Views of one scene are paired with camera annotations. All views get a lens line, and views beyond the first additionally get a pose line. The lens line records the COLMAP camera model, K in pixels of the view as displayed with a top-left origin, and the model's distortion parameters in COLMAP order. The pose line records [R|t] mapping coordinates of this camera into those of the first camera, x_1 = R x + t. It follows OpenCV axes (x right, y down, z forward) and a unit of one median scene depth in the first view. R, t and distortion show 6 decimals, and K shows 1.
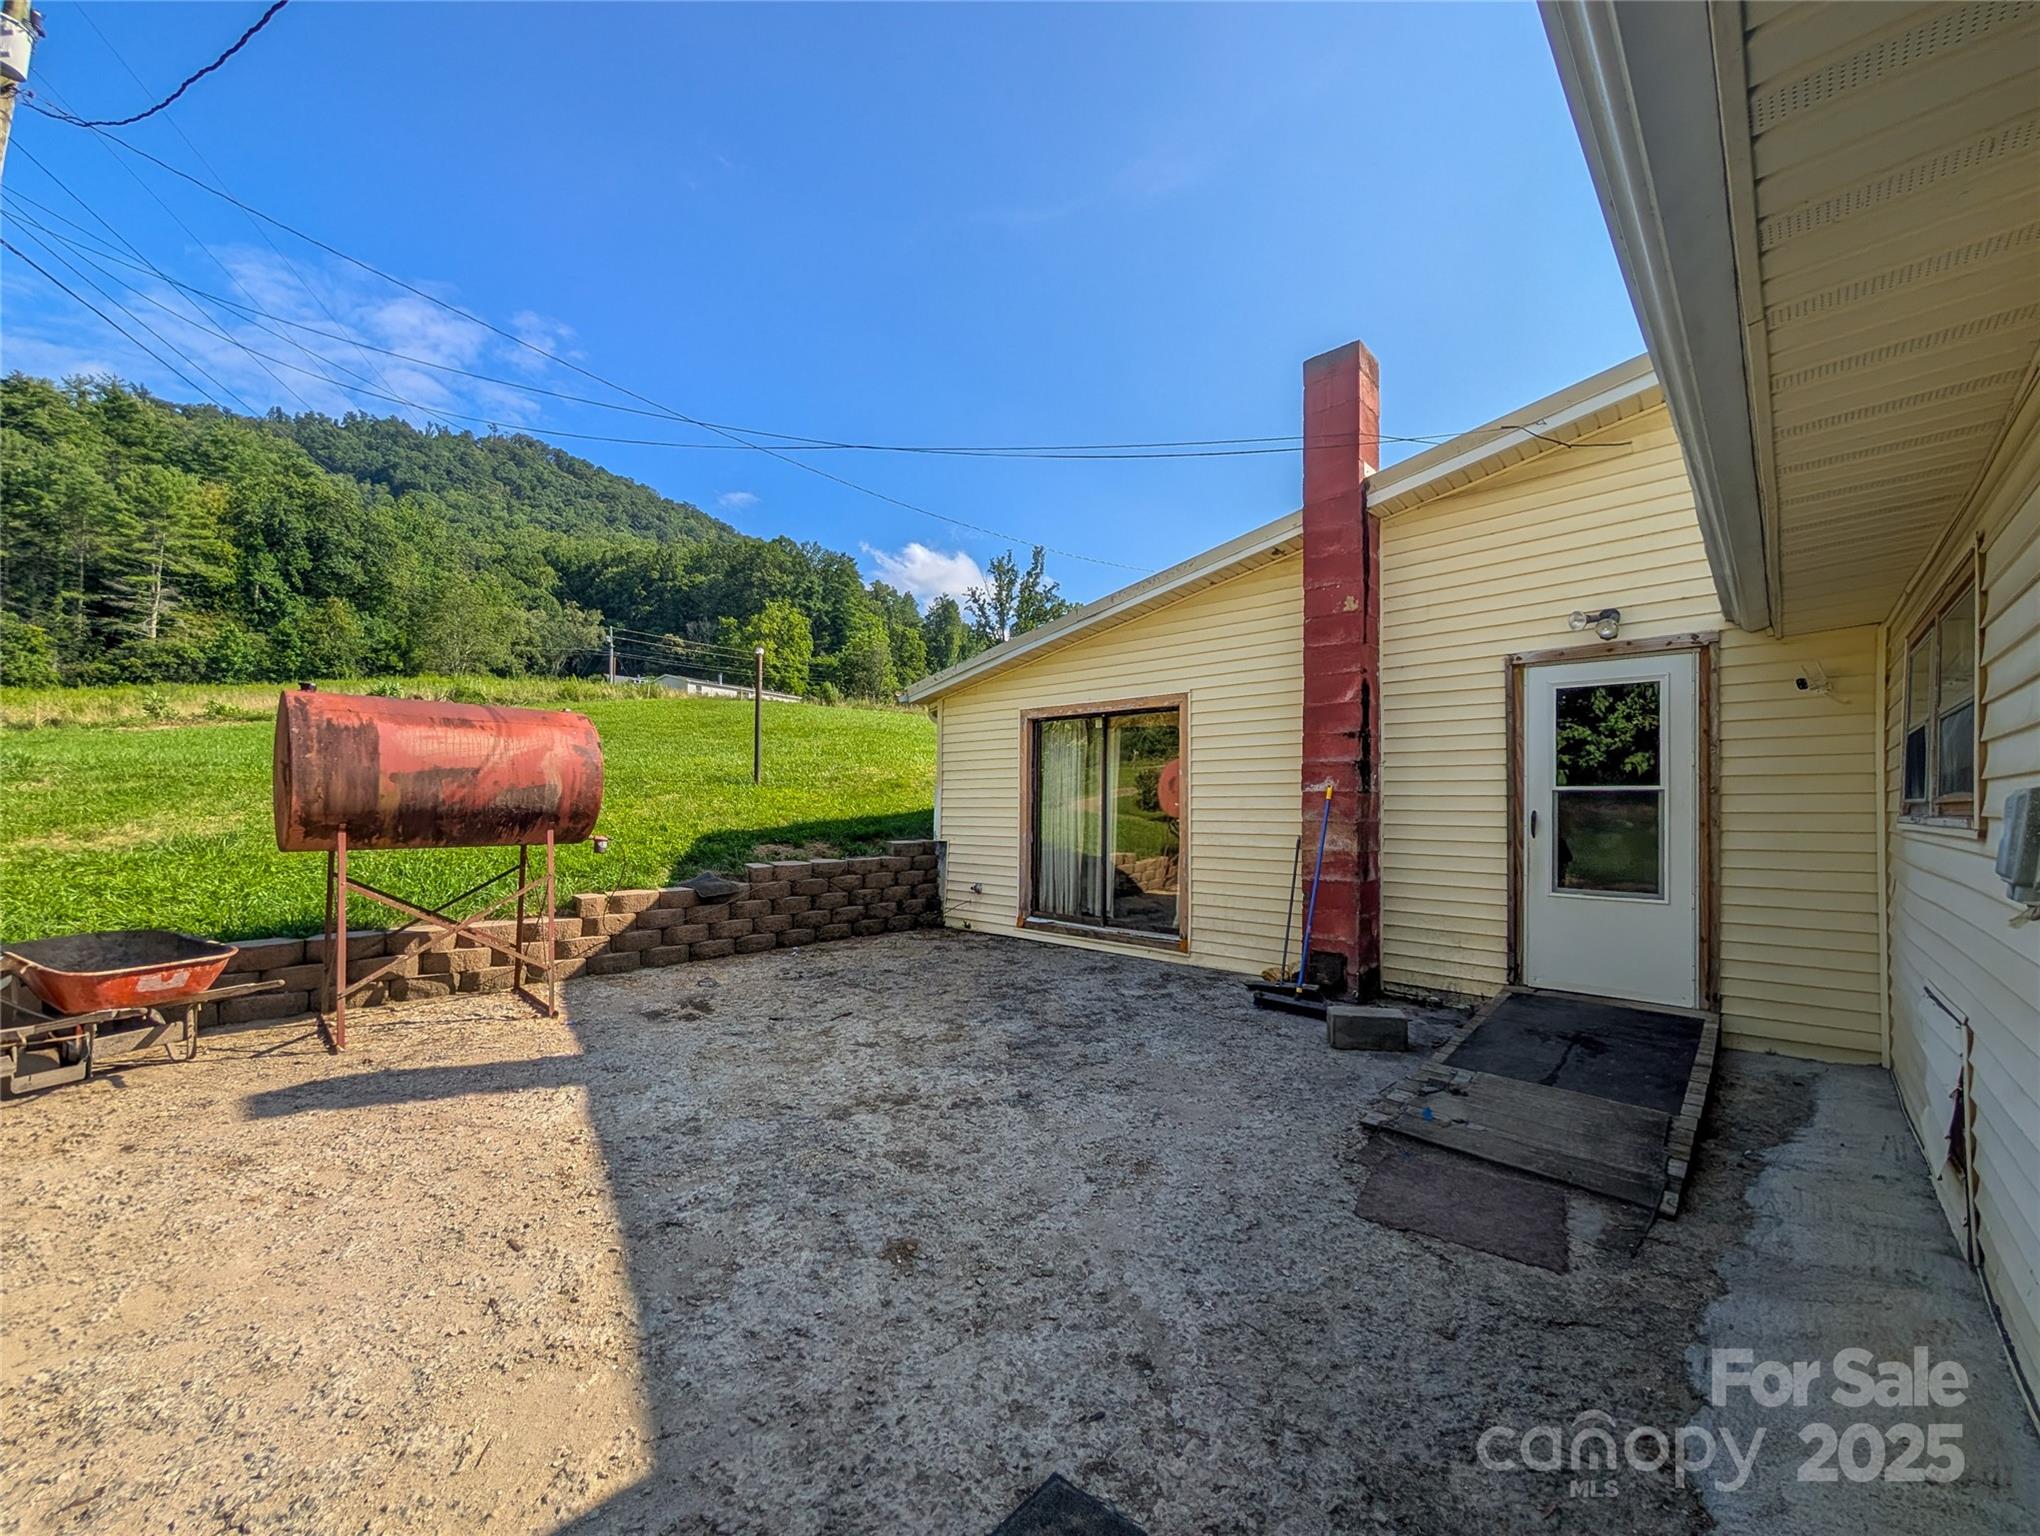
lens RADIAL K [[812.1, 0, 1025.8], [0, 812.1, 808.3], [0, 0, 1]] dist [-0.000087, -0.000119]
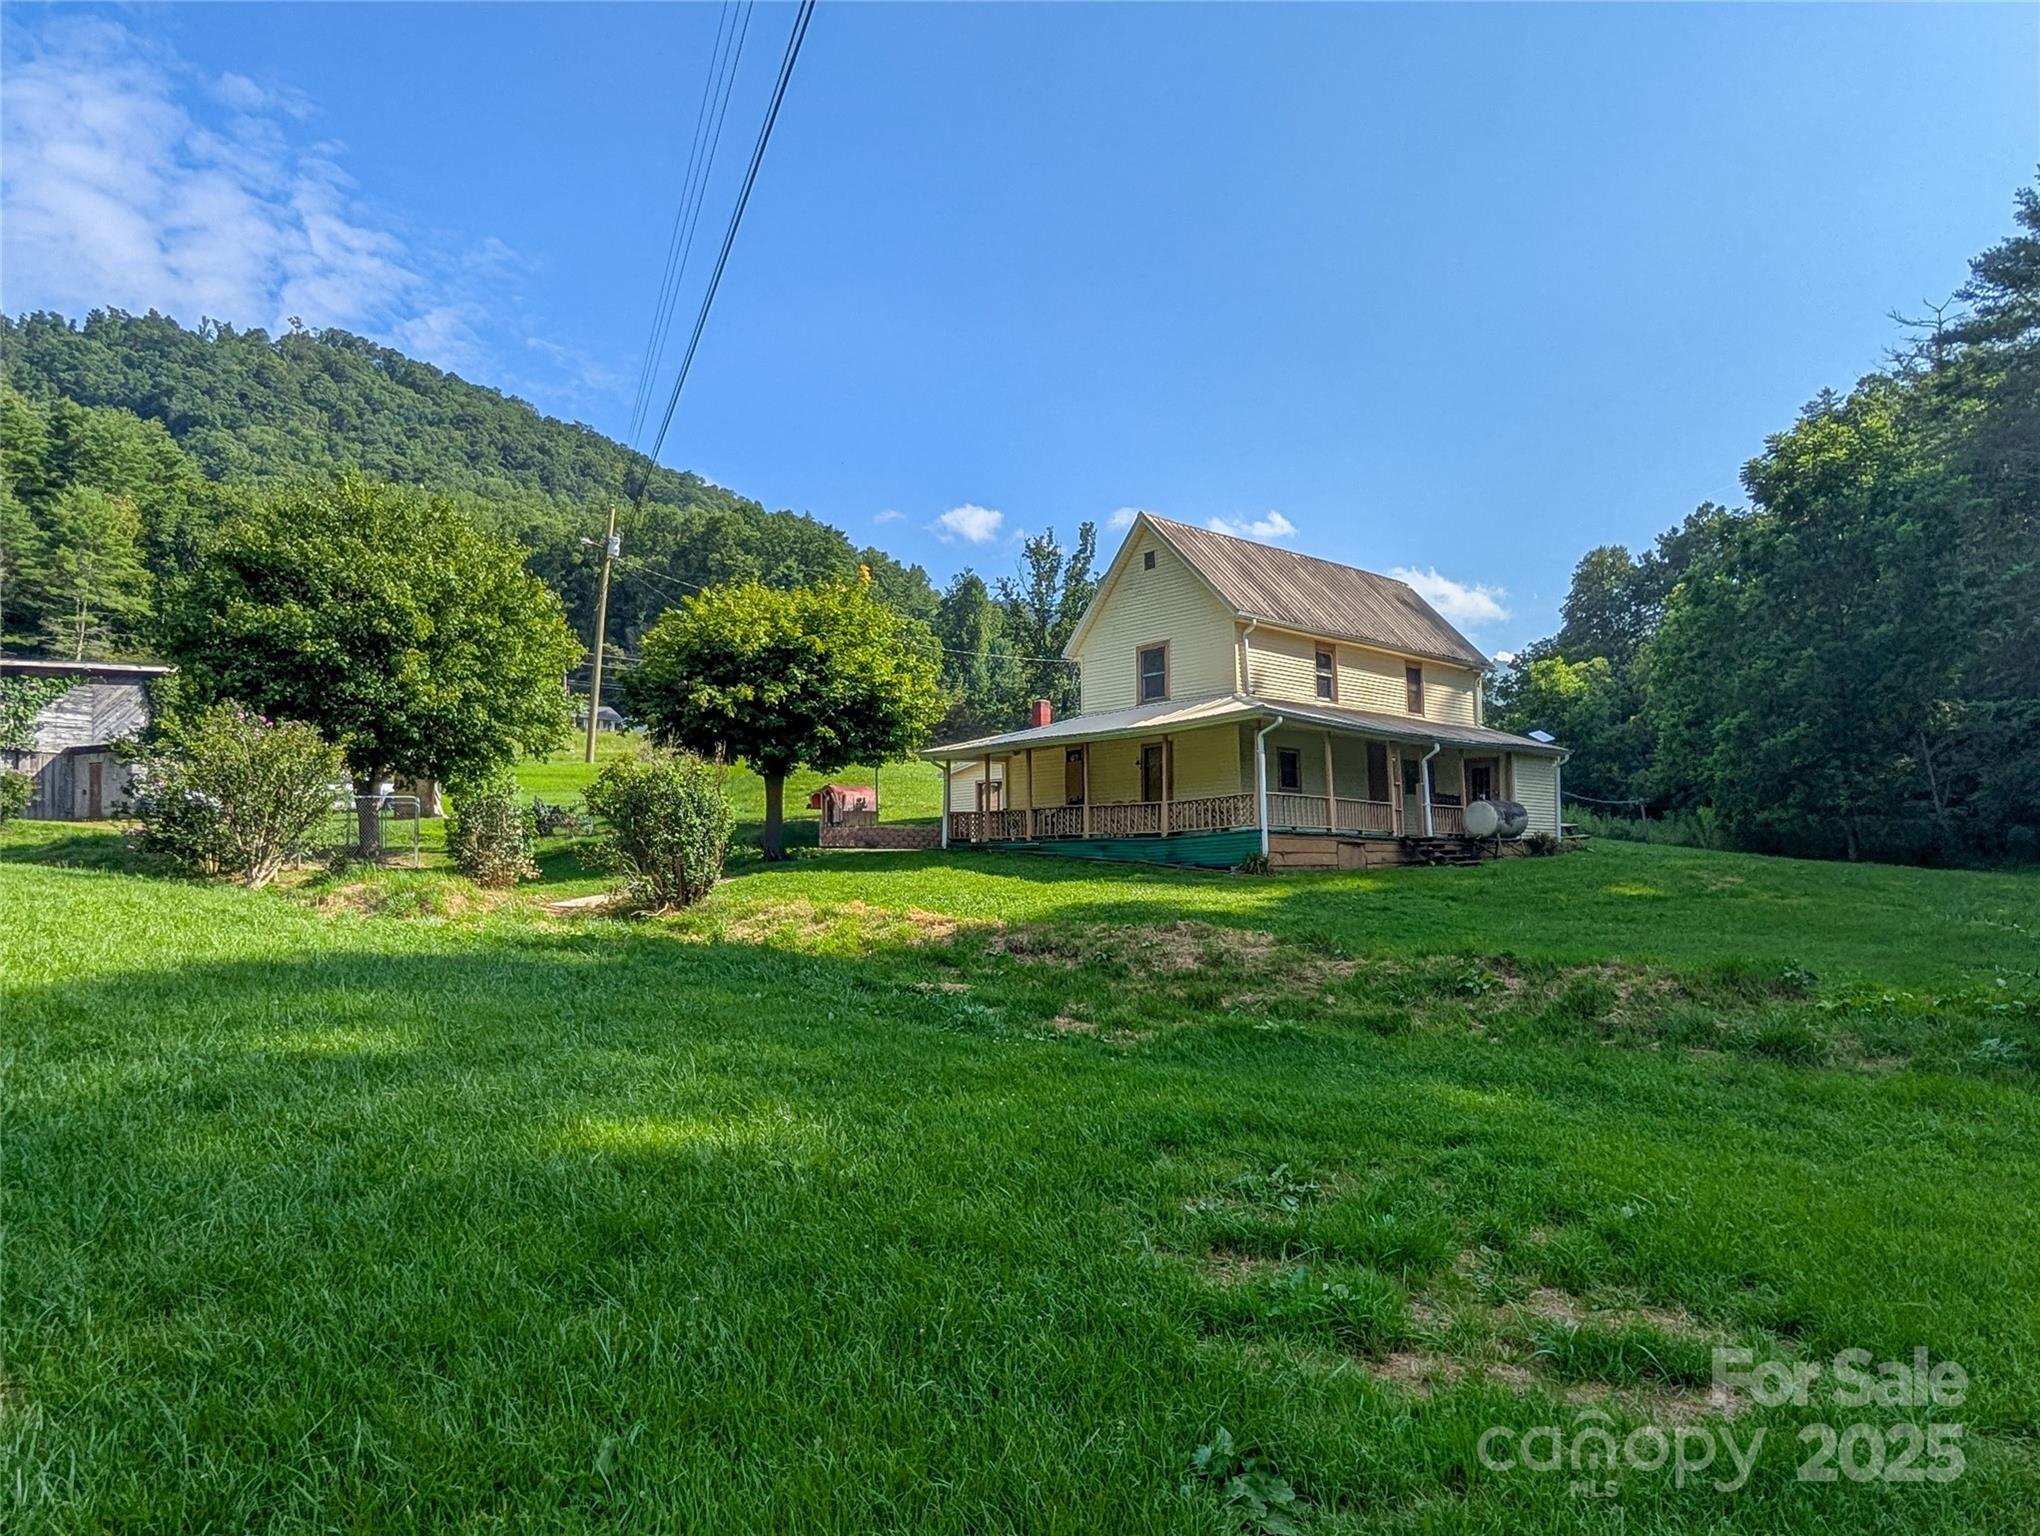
lens RADIAL K [[780.8, 0, 999.6], [0, 780.8, 769.6], [0, 0, 1]] dist [-0.005664, 0.000256]
pose [[0.997938, -0.023850, -0.059594, -0.045217], [0.017861, 0.994919, -0.099078, -0.026092], [0.061654, 0.097810, 0.993294, 0.436340]]
